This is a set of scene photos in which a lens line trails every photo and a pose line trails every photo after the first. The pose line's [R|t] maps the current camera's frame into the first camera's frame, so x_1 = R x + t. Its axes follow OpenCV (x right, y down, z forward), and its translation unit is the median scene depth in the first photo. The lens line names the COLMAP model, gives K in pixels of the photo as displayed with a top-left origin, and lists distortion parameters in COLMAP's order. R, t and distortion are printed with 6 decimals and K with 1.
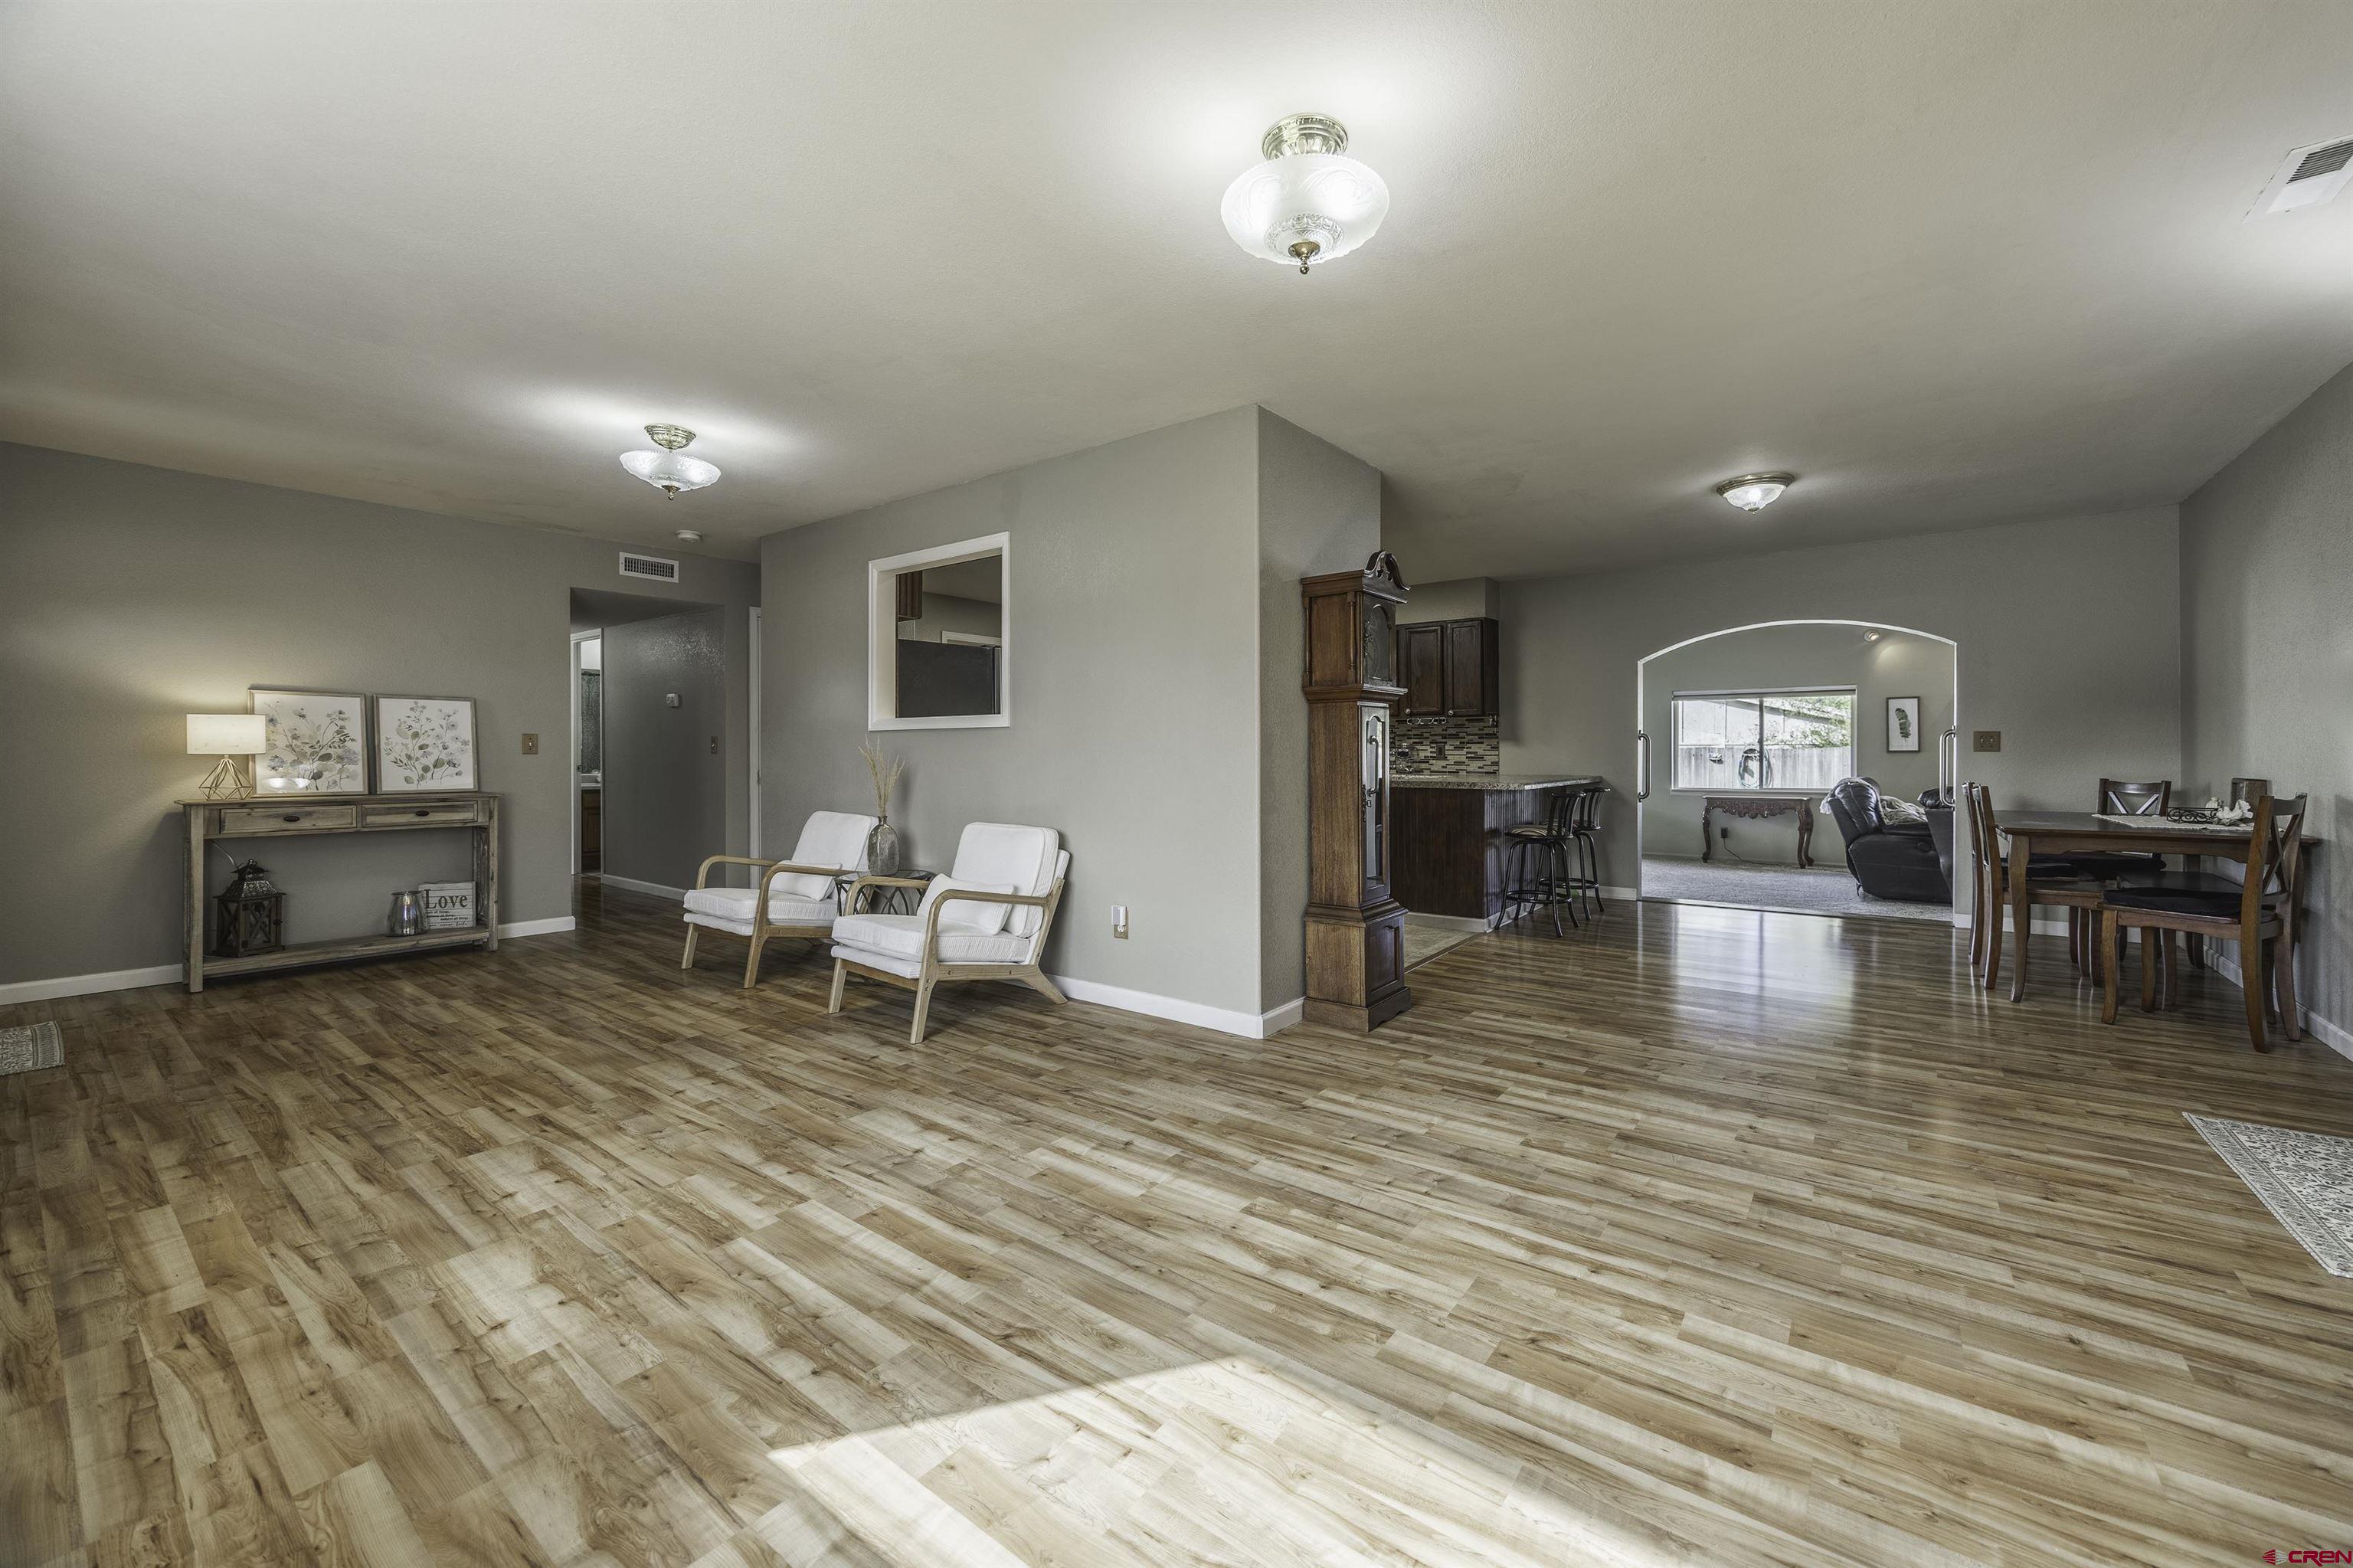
lens RADIAL K [[907.6, 0, 1208.7], [0, 907.6, 755.5], [0, 0, 1]] dist [-0.002626, -0.000762]
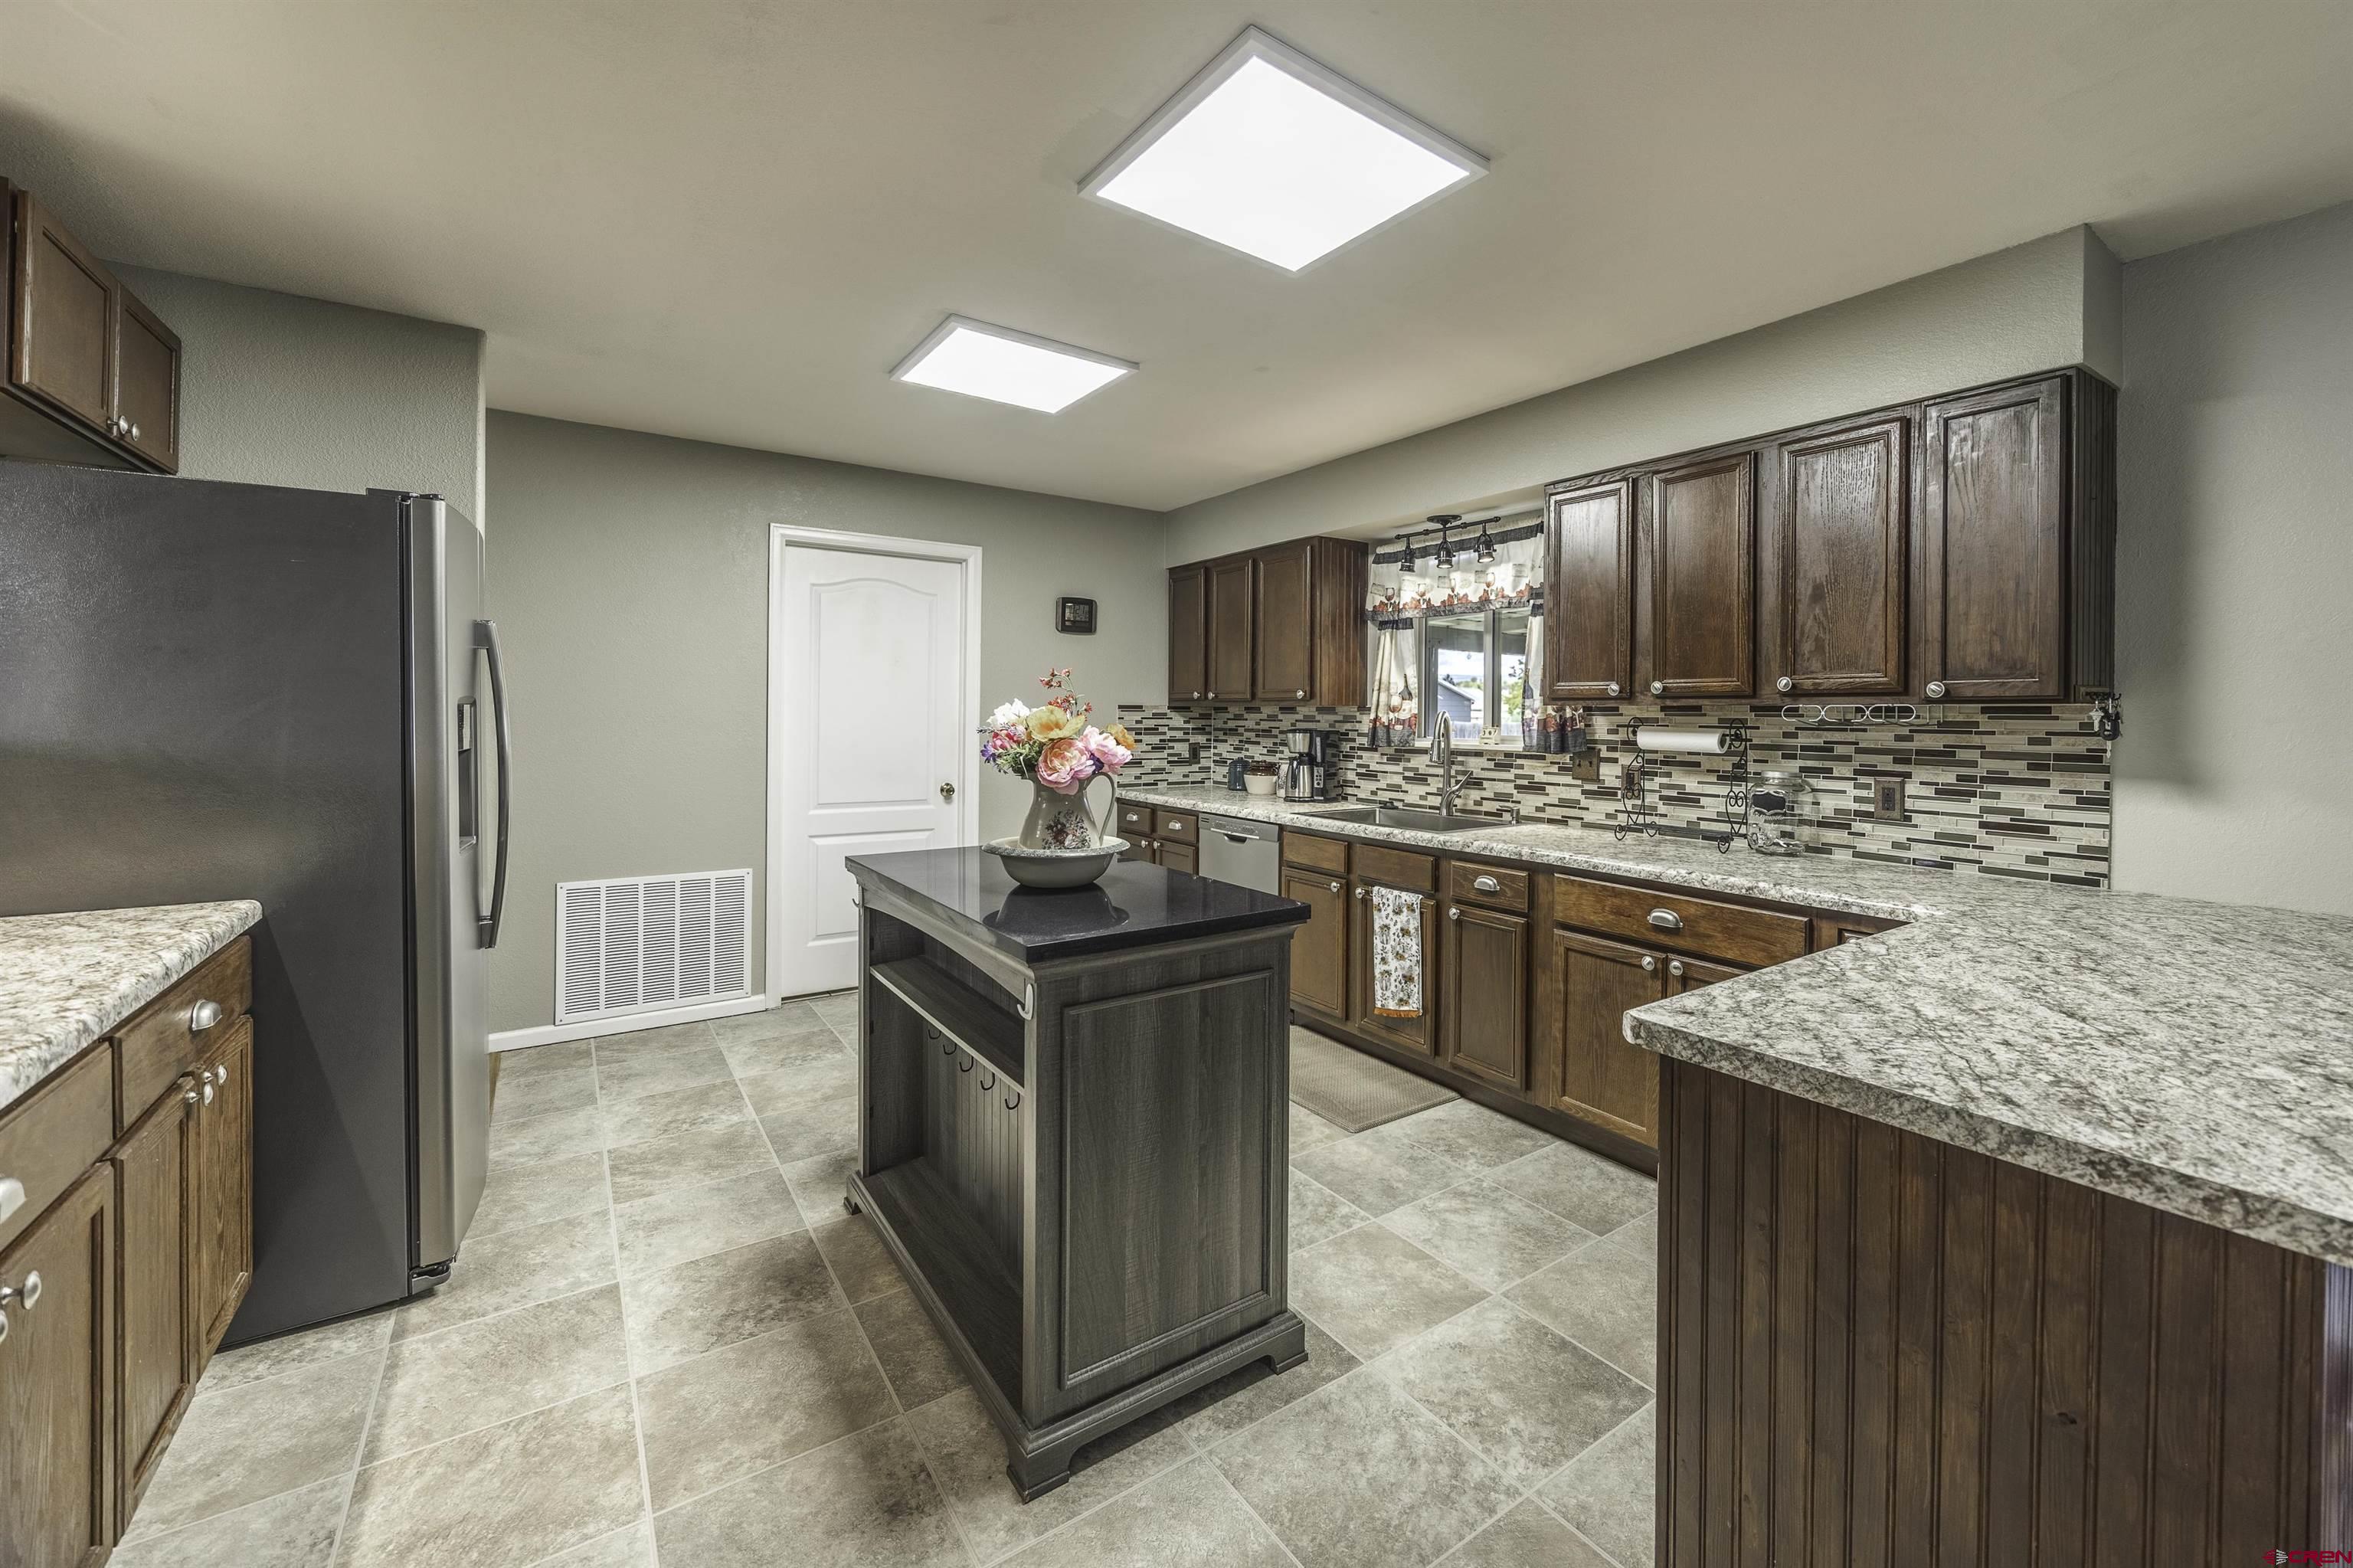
lens RADIAL K [[942.1, 0, 1257.3], [0, 942.1, 716.7], [0, 0, 1]] dist [-0.015791, 0.000865]
pose [[0.952310, 0.017601, -0.304626, 0.284390], [-0.021793, 0.999709, -0.010367, -0.056364], [0.304354, 0.016511, 0.952416, 1.240338]]
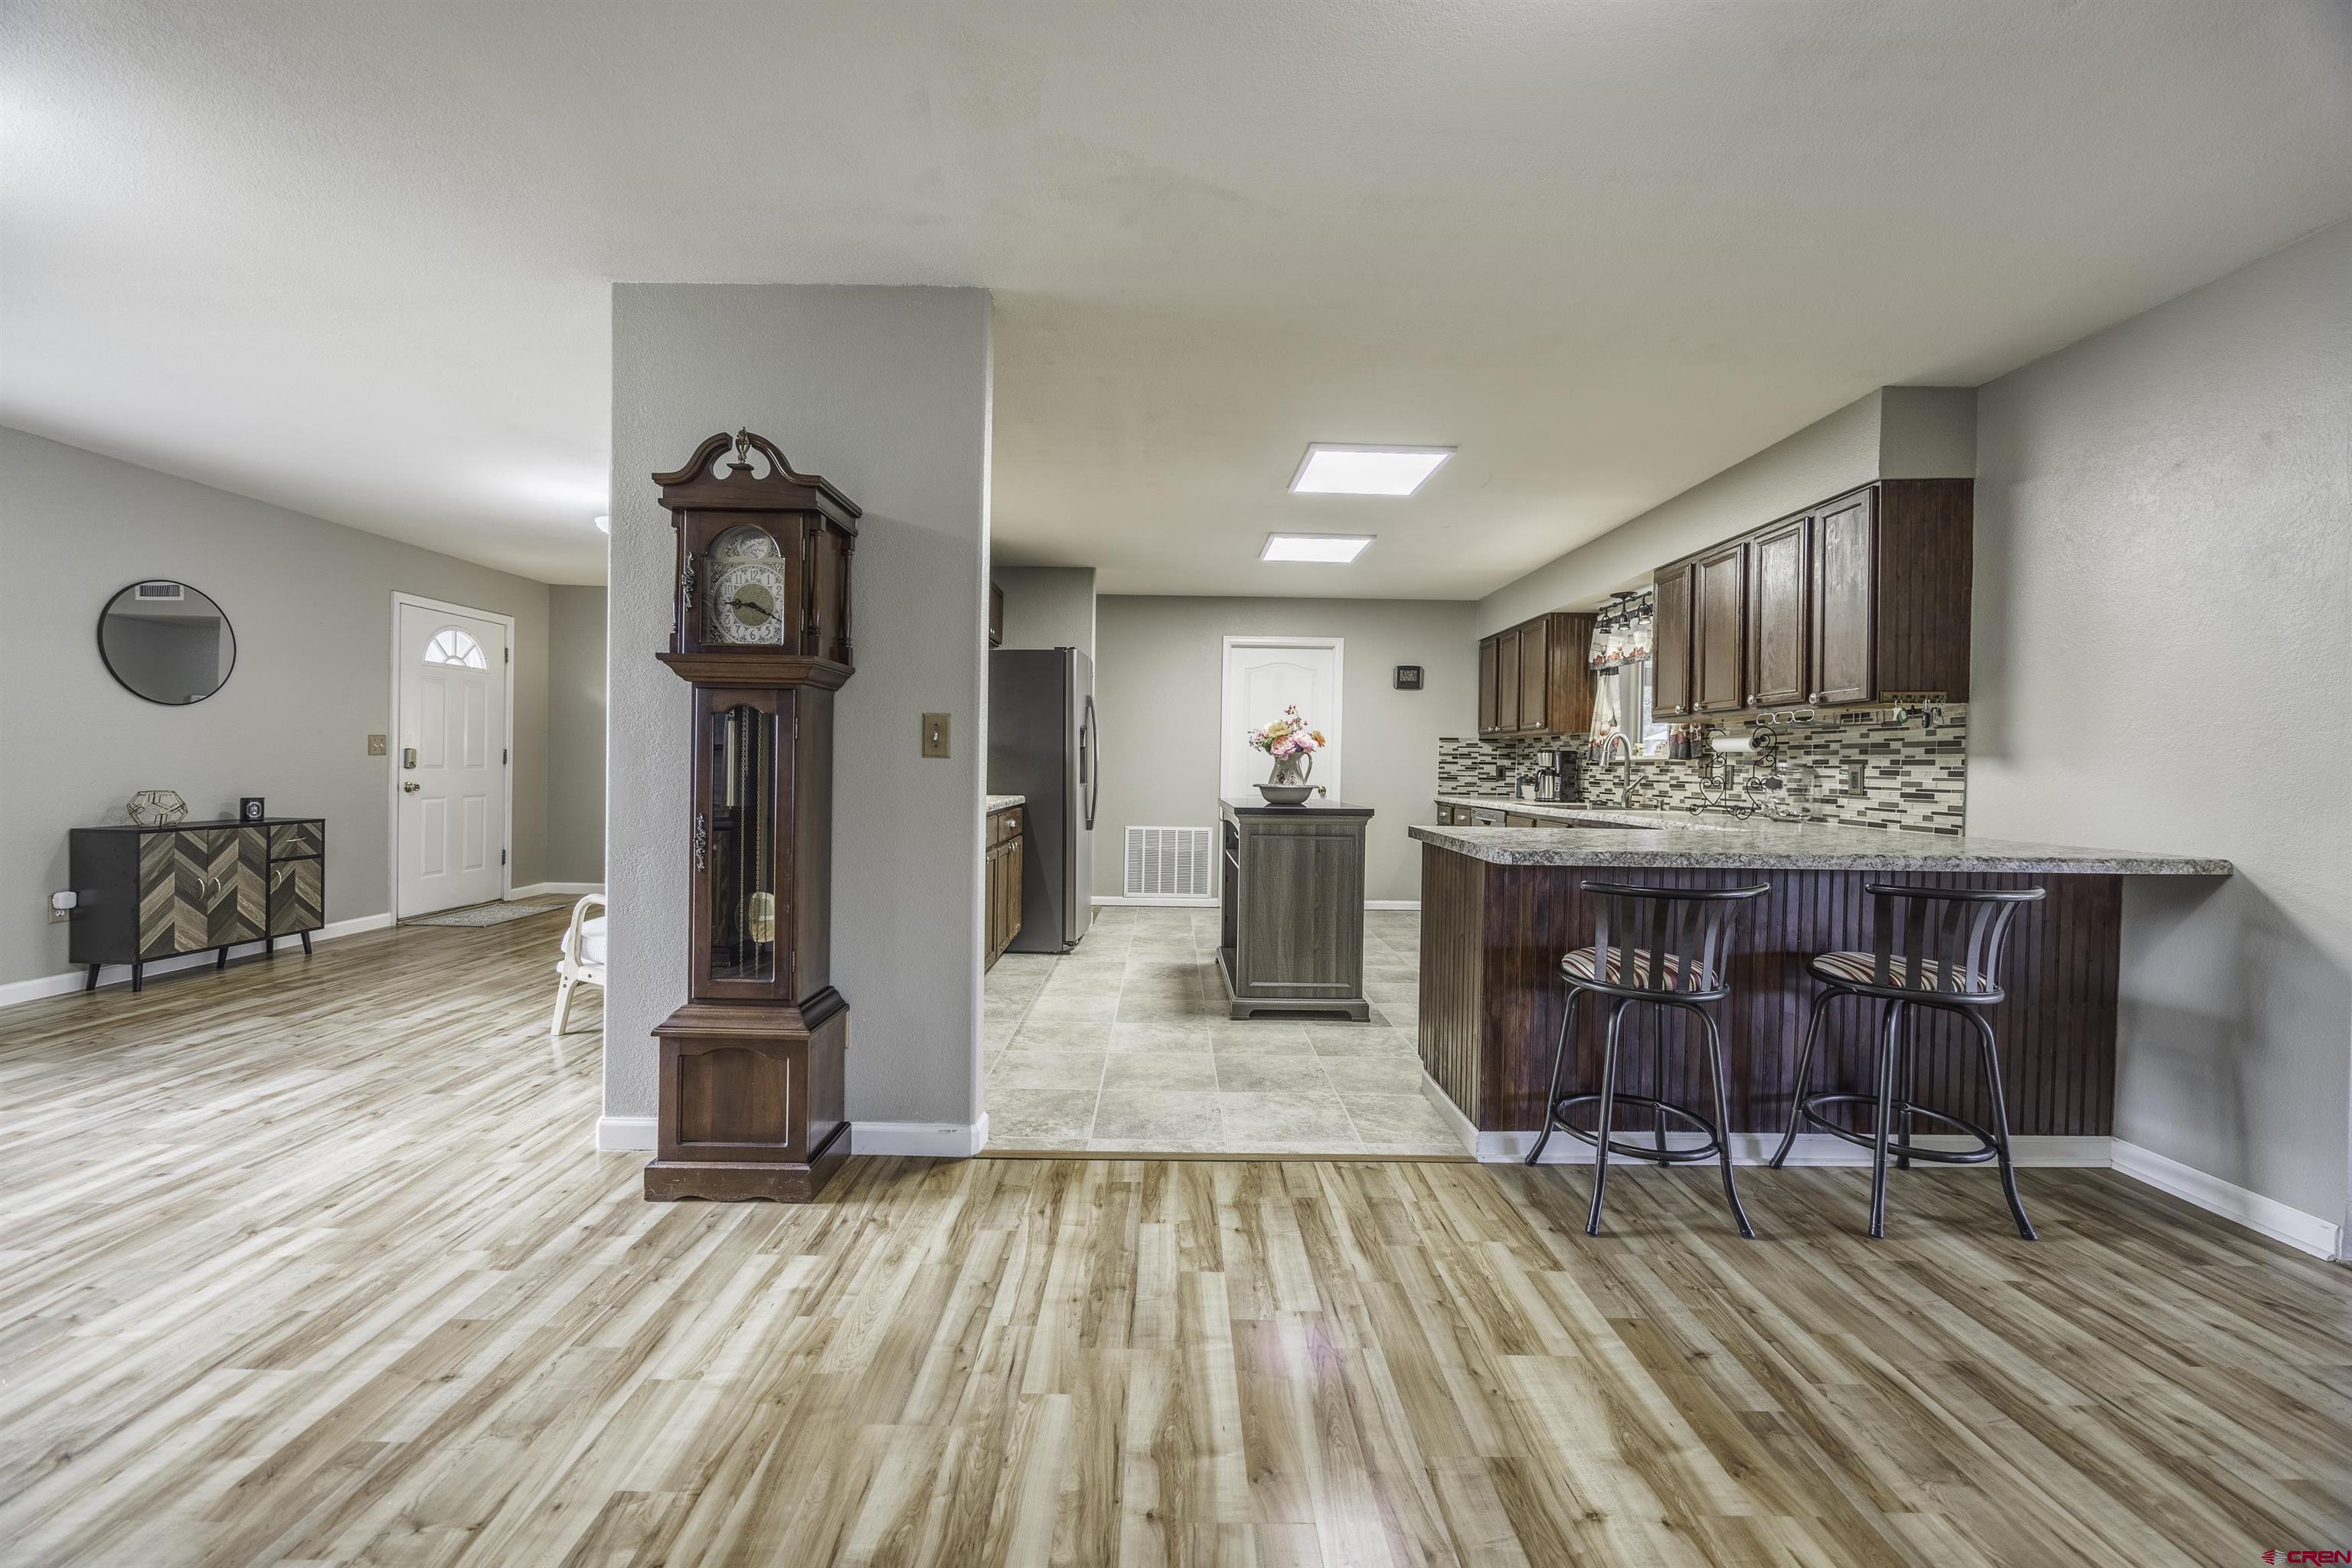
lens RADIAL K [[907.2, 0, 1179.8], [0, 907.2, 776.4], [0, 0, 1]] dist [-0.002626, -0.000762]
pose [[0.594850, 0.020773, -0.803568, 0.891332], [-0.023519, 0.999688, 0.008432, -0.004888], [0.803492, 0.013883, 0.595153, 0.912749]]
